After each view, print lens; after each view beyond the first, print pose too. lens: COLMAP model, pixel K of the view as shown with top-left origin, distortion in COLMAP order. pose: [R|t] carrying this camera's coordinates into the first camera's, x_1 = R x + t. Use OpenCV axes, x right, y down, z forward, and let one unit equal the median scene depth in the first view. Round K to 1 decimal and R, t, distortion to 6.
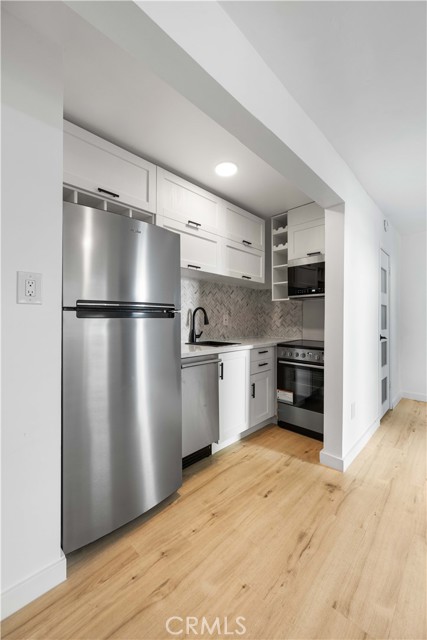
lens RADIAL K [[258.5, 0, 210.8], [0, 258.5, 316.6], [0, 0, 1]] dist [0.000324, -0.000667]
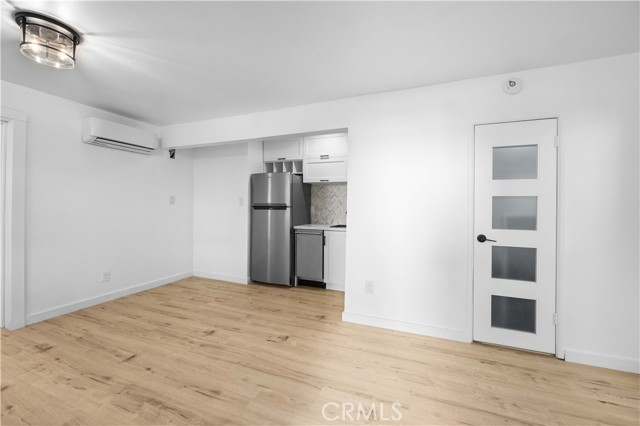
lens RADIAL K [[258.5, 0, 323.9], [0, 258.5, 208.2], [0, 0, 1]] dist [0.000324, -0.000667]
pose [[0.375001, 0.008198, -0.926988, 1.590141], [-0.000350, 0.999962, 0.008701, -0.020871], [0.927024, -0.002939, 0.374989, 0.340049]]
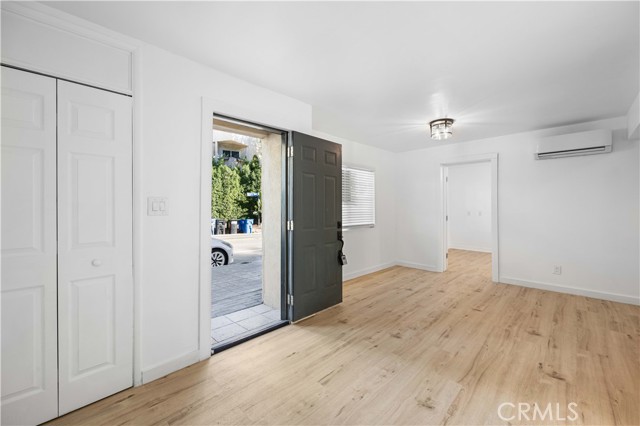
lens RADIAL K [[258.5, 0, 326.2], [0, 258.5, 208.7], [0, 0, 1]] dist [0.000324, -0.000667]
pose [[-0.999993, -0.003607, -0.001345, 1.283384], [-0.003605, 0.999992, -0.001874, -0.012106], [0.001352, -0.001869, -0.999997, 1.442556]]
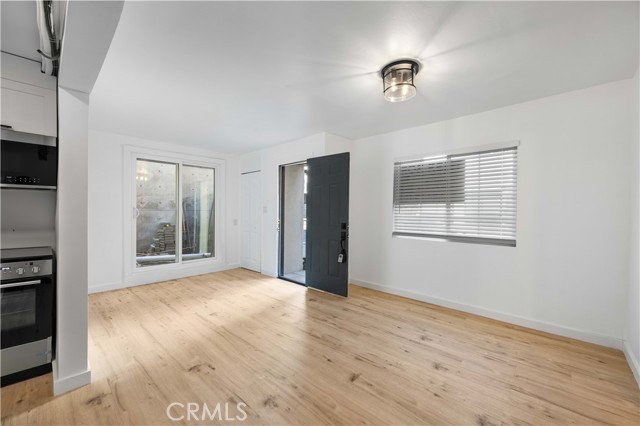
lens RADIAL K [[258.5, 0, 324.1], [0, 258.5, 214.1], [0, 0, 1]] dist [0.000324, -0.000667]
pose [[-0.029054, -0.022050, 0.999335, -0.389296], [-0.008142, 0.999729, 0.021822, -0.033315], [-0.999545, -0.007503, -0.029226, 0.167329]]
